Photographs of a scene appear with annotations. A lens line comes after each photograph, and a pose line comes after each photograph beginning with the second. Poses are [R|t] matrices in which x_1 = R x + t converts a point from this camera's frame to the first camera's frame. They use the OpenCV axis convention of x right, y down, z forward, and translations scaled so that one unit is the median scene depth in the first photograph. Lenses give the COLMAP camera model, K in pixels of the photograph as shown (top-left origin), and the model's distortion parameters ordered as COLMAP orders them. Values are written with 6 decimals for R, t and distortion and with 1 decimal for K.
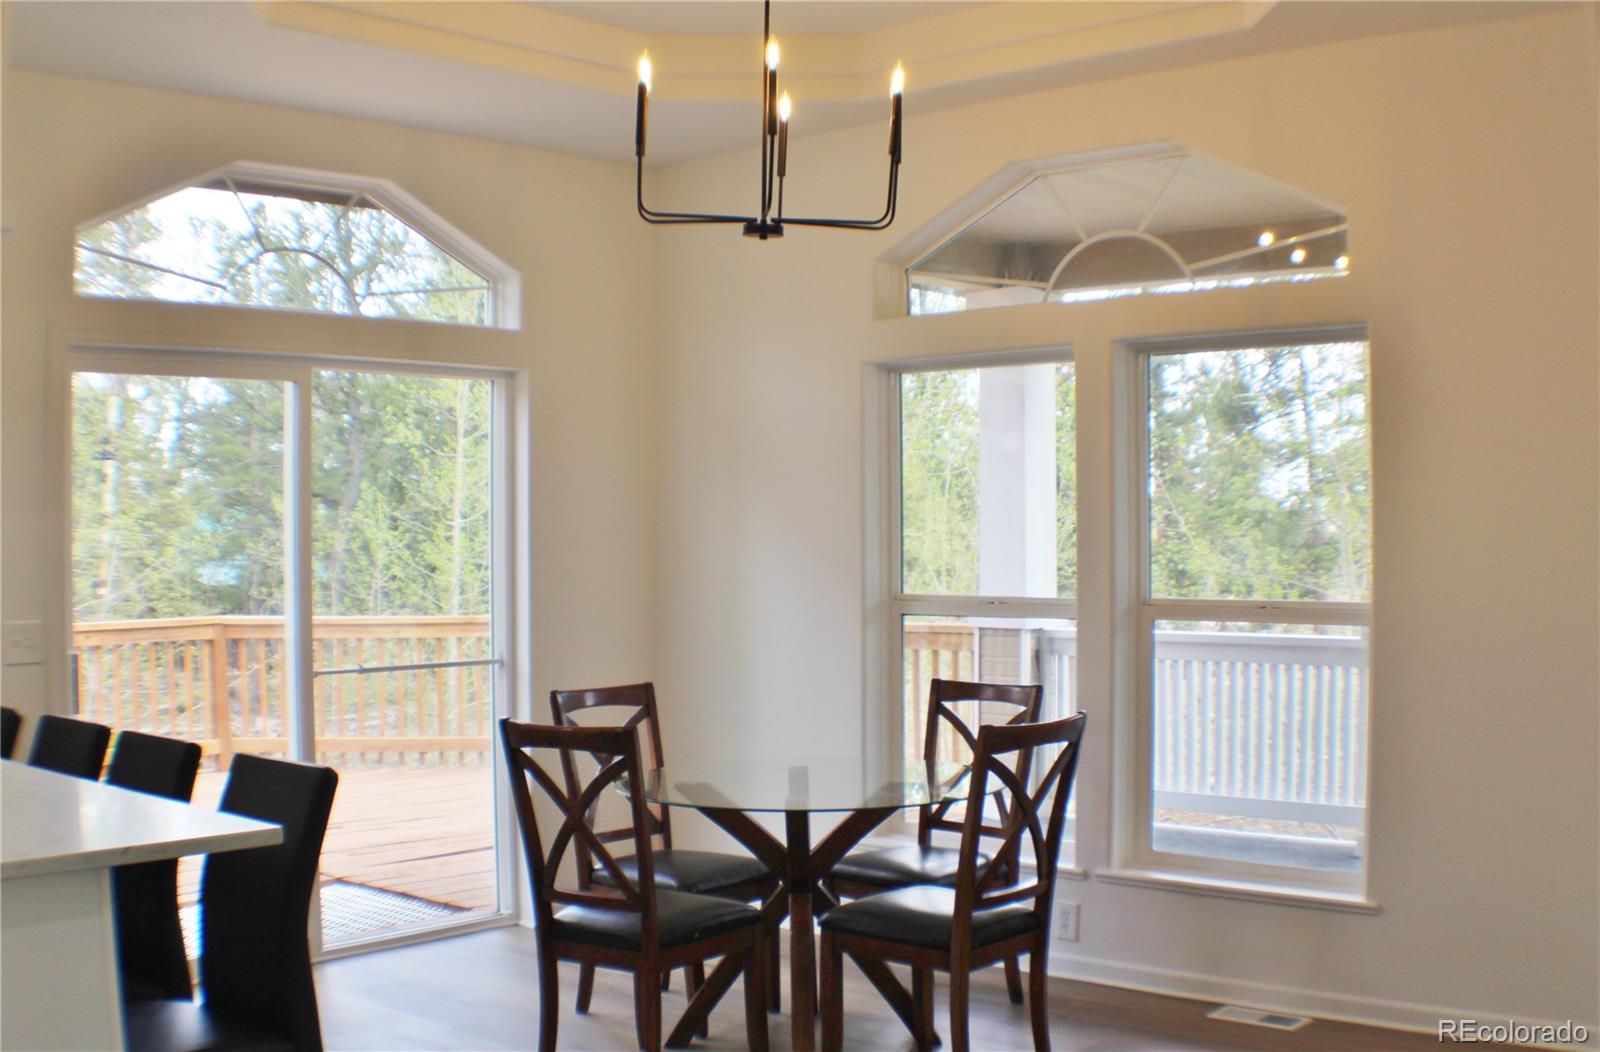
lens RADIAL K [[1812.6, 0, 800.0], [0, 1812.6, 526.0], [0, 0, 1]] dist [-0.284069, 0.003987]
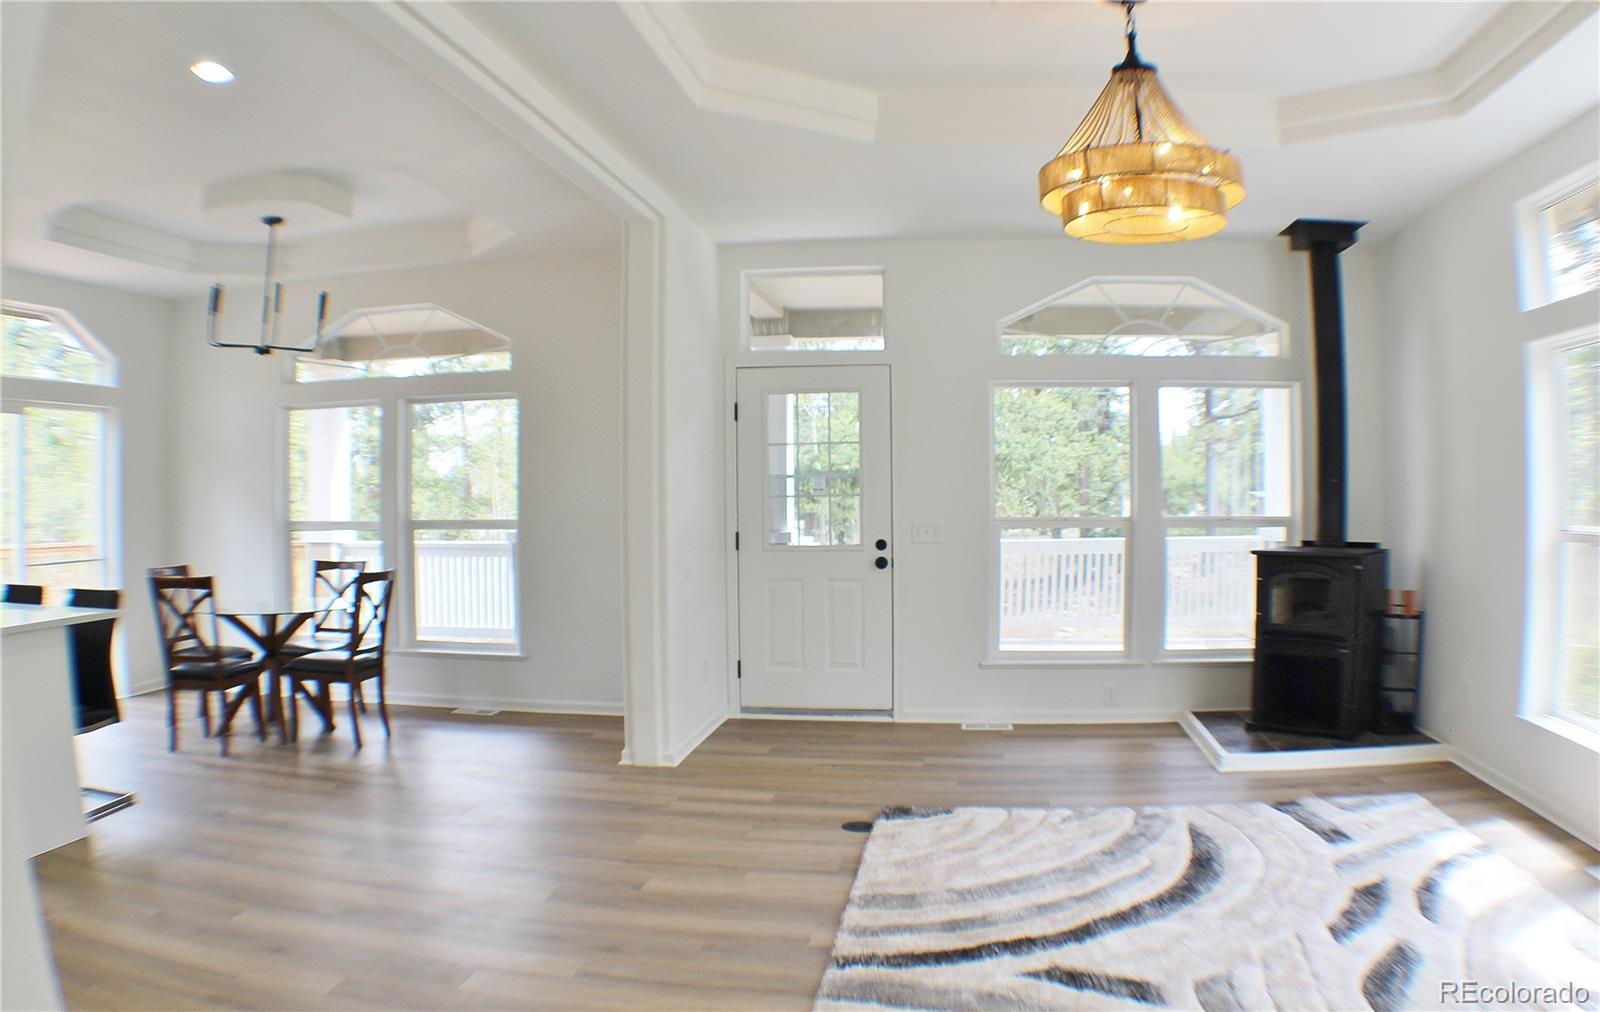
lens RADIAL K [[1197.0, 0, 800.0], [0, 1197.0, 506.0], [0, 0, 1]] dist [-0.350372, 0.134453]
pose [[0.837764, -0.009377, 0.545953, -0.173869], [0.001246, 0.999883, 0.015261, 0.004111], [-0.546032, -0.012105, 0.837677, -0.411285]]
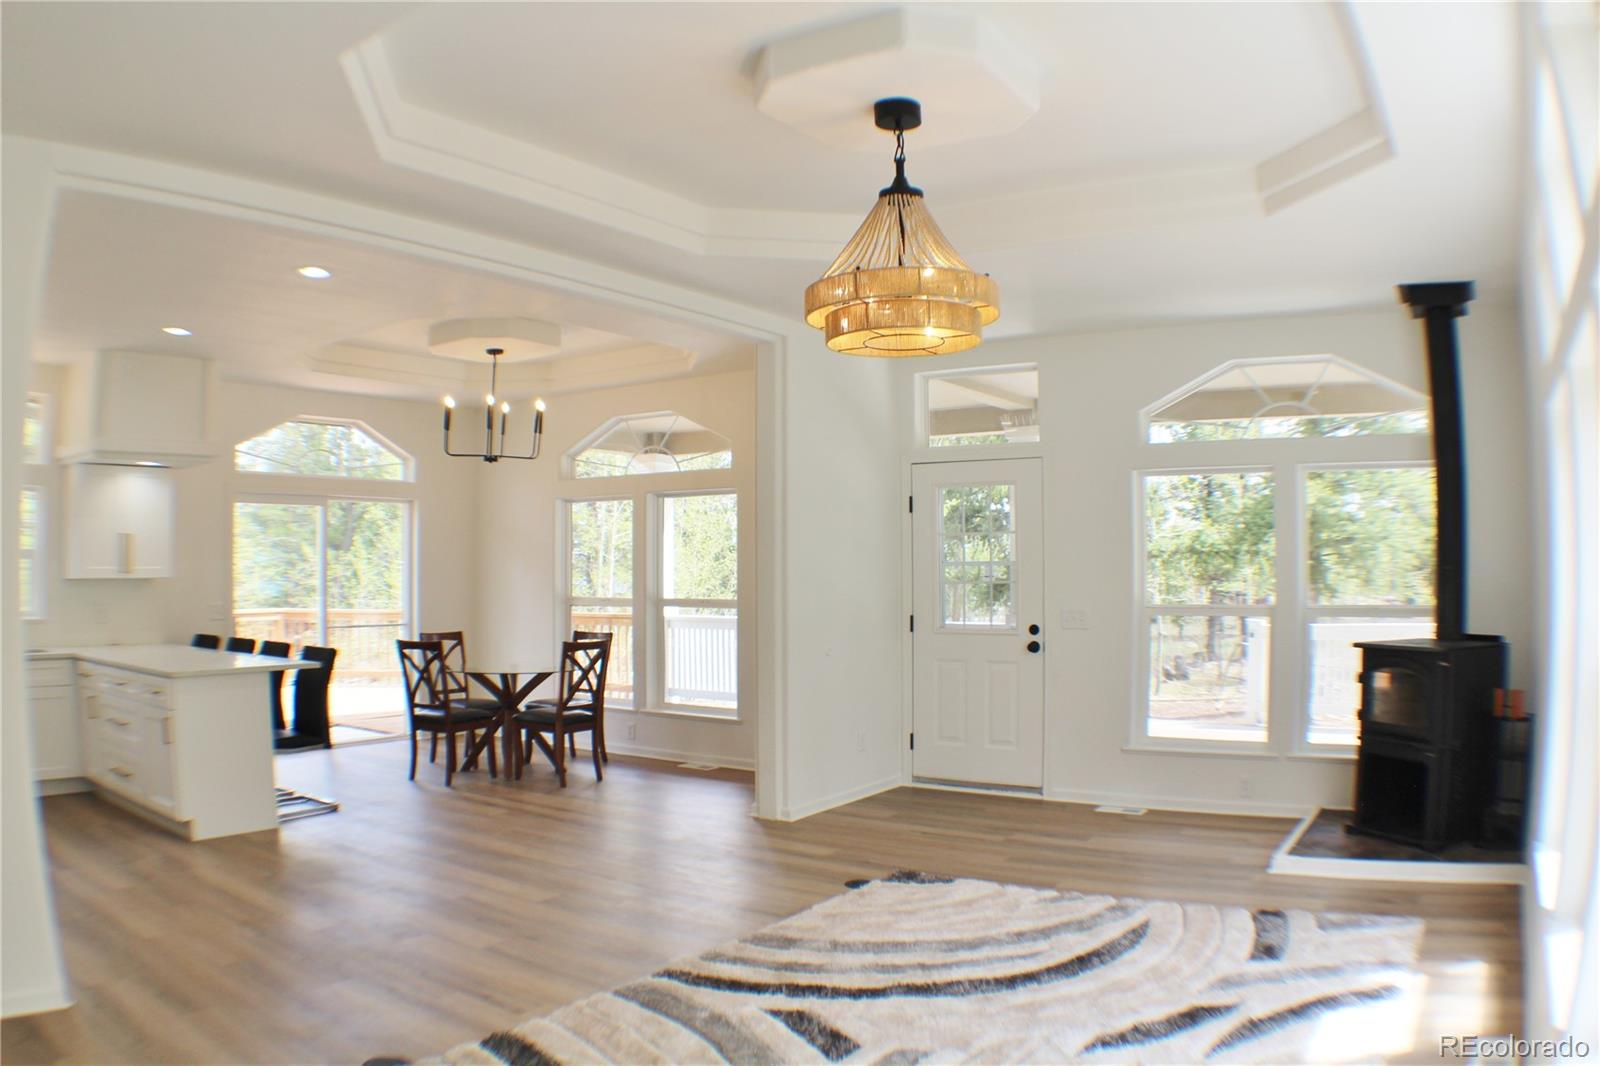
lens RADIAL K [[1192.3, 0, 800.0], [0, 1192.3, 533.0], [0, 0, 1]] dist [-0.350091, 0.130958]
pose [[0.991106, 0.006945, 0.132894, 0.176002], [-0.003621, 0.999675, -0.025238, -0.009287], [-0.133026, 0.024533, 0.990809, -0.666168]]
